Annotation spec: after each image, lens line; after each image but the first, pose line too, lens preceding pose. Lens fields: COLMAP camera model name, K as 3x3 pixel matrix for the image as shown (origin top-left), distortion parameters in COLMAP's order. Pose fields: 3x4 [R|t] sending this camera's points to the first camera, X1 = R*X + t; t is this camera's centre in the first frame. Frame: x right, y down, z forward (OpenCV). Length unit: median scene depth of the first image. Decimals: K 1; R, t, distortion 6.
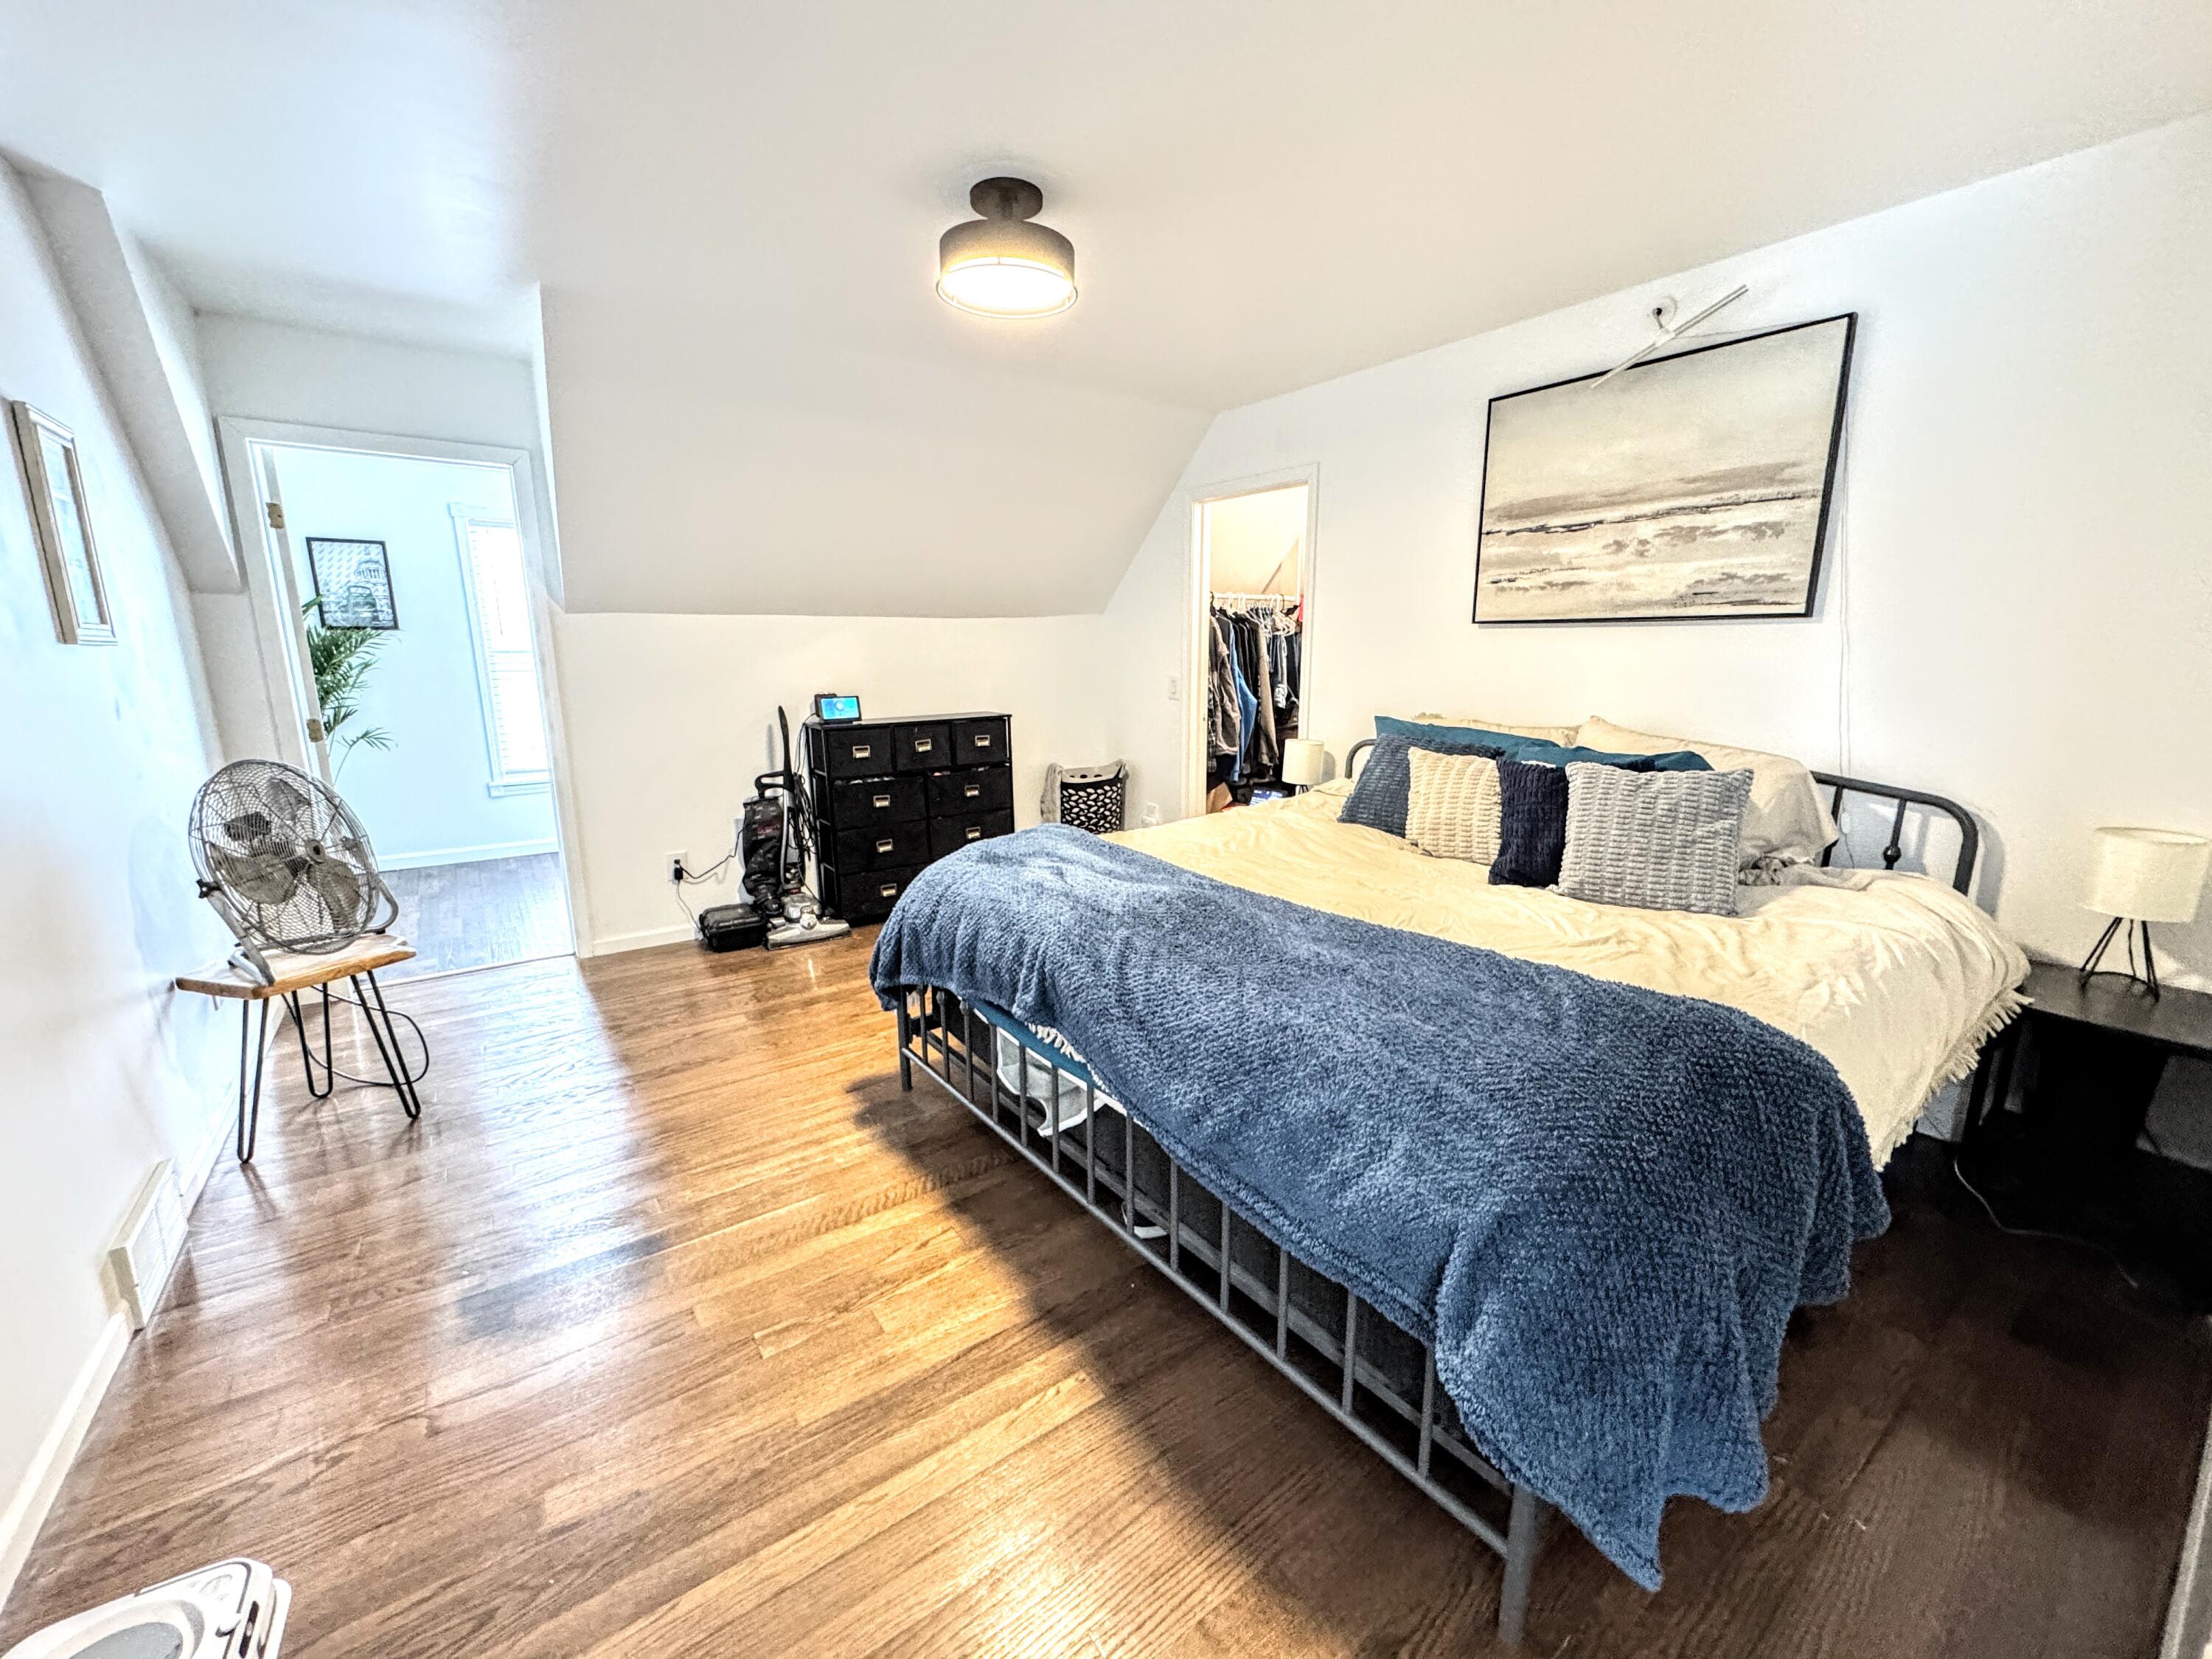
lens RADIAL K [[885.1, 0, 1107.6], [0, 885.1, 830.0], [0, 0, 1]] dist [0.000335, -0.000221]
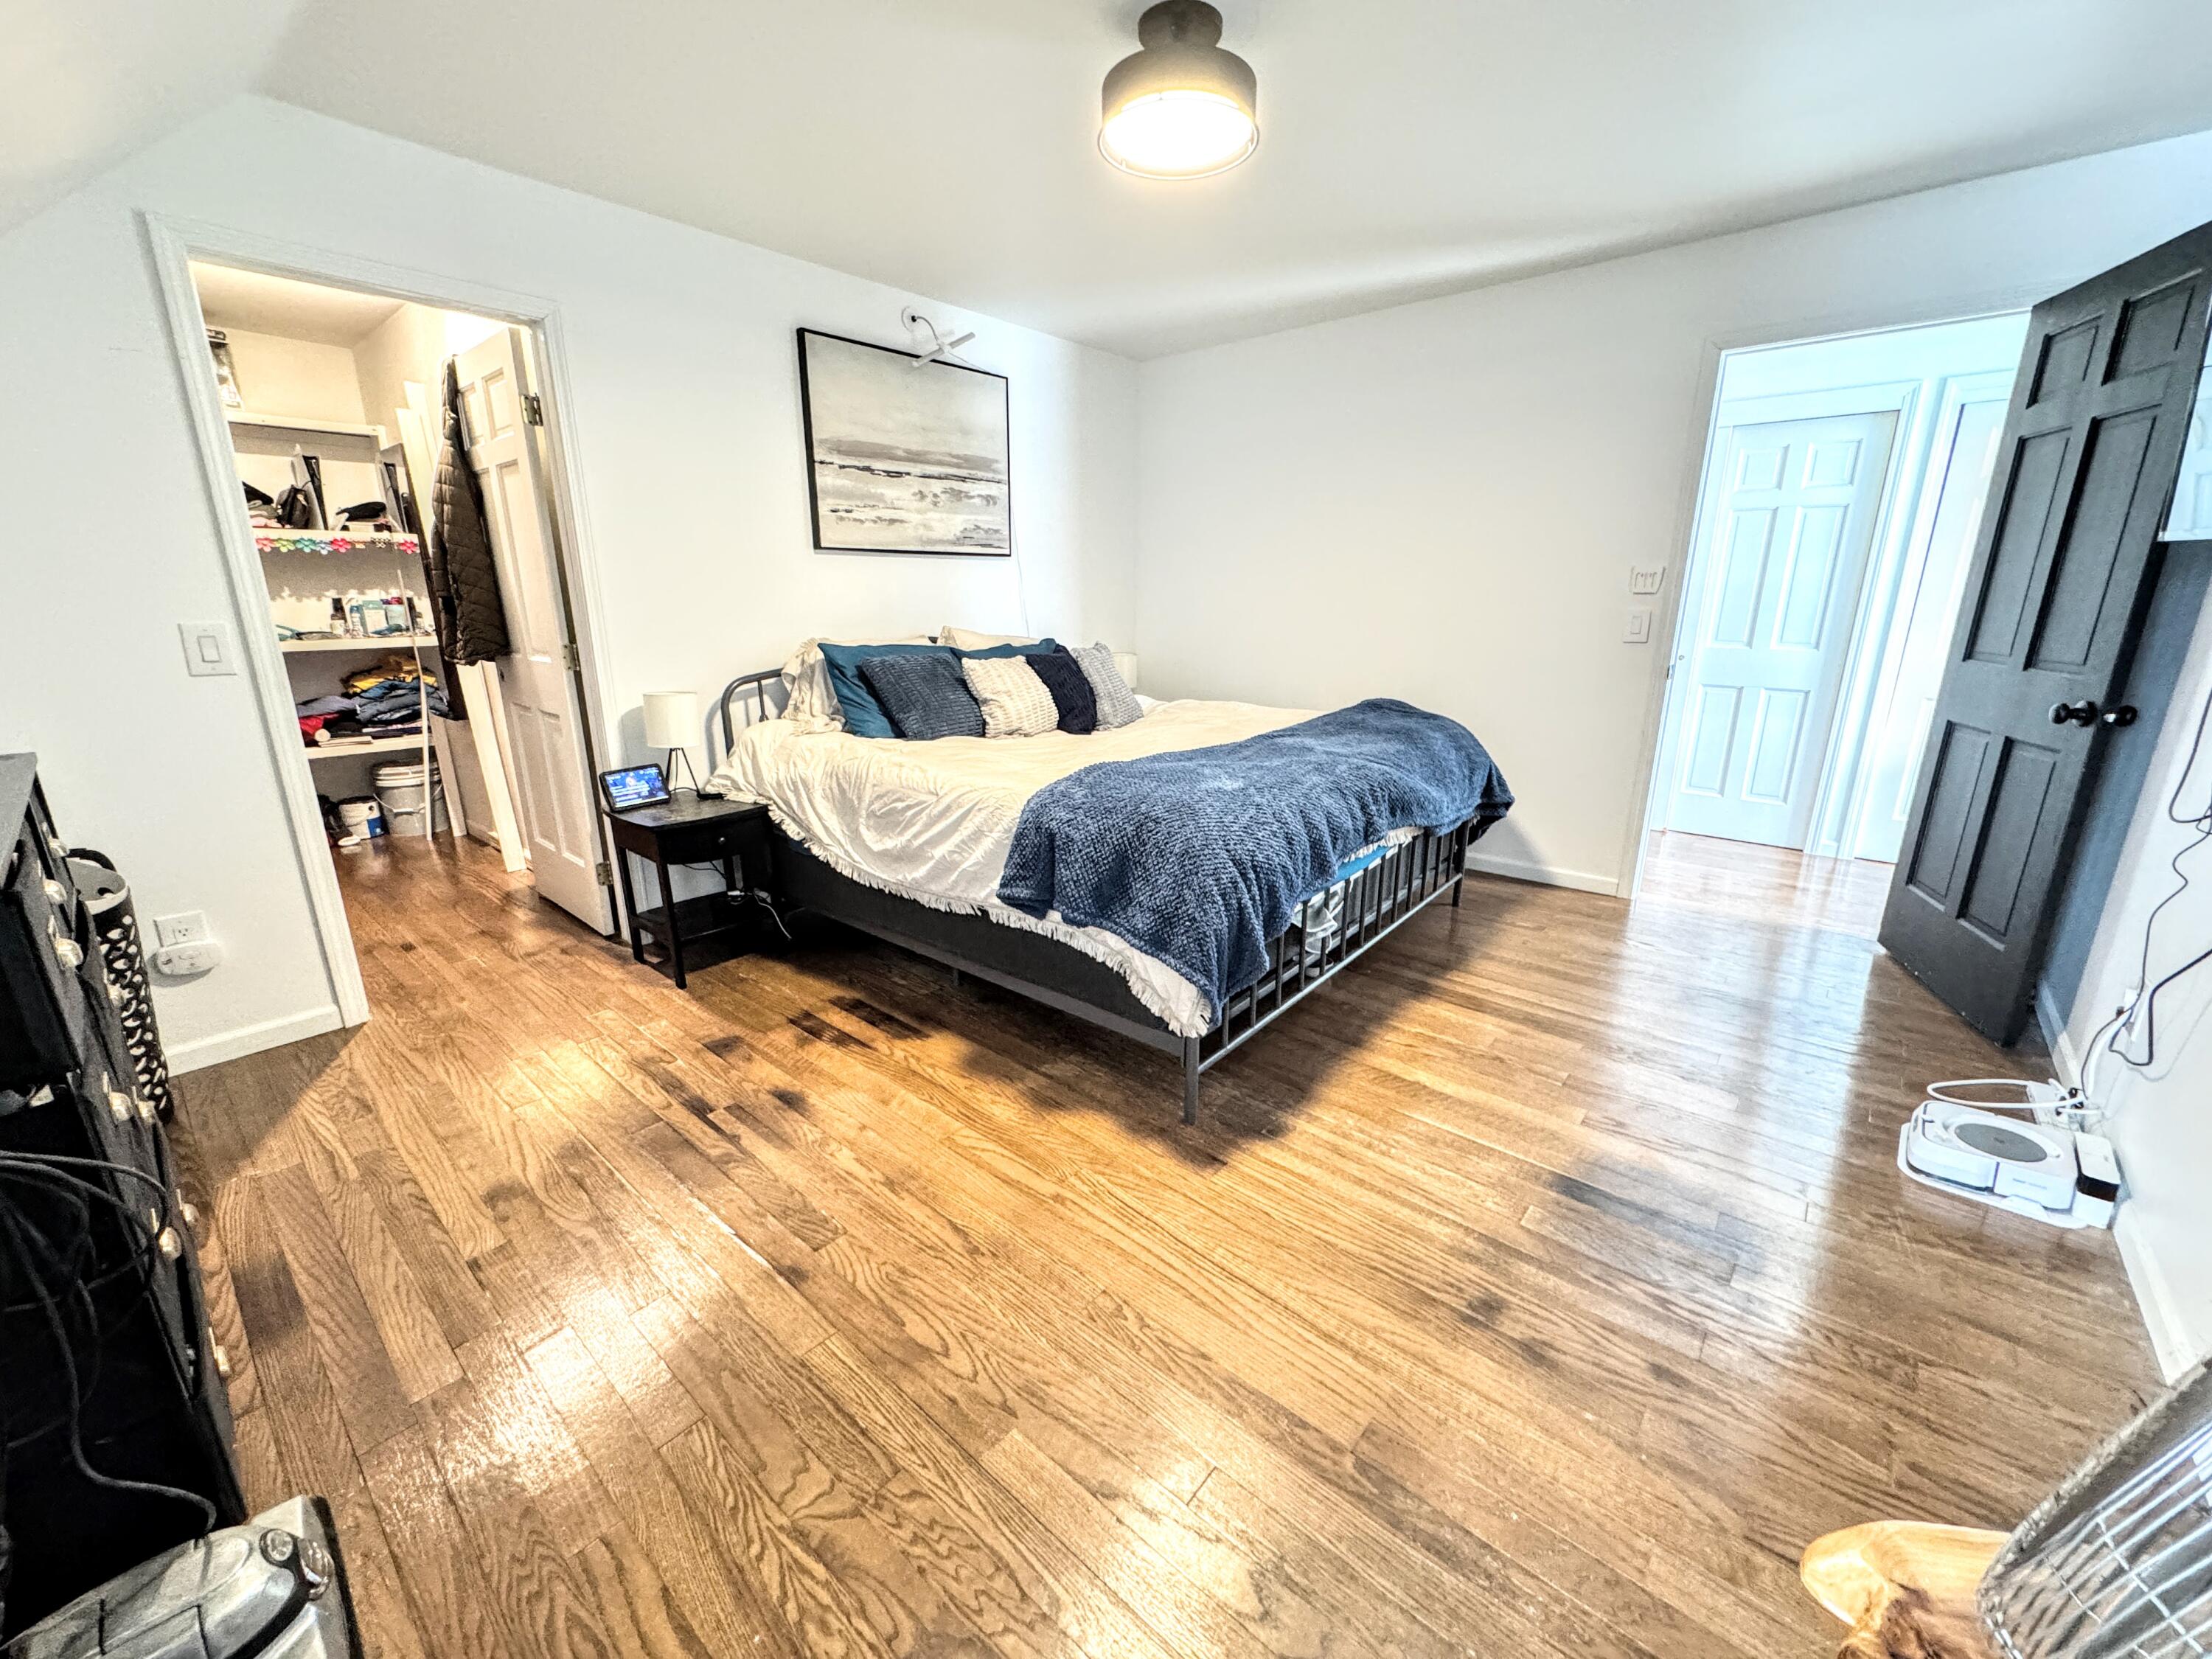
lens RADIAL K [[885.1, 0, 1105.6], [0, 885.1, 826.4], [0, 0, 1]] dist [0.000335, -0.000221]
pose [[-0.236477, -0.255057, 0.937563, -0.859034], [0.194507, 0.932973, 0.302868, -0.208510], [-0.951969, 0.253984, -0.171016, 1.100072]]
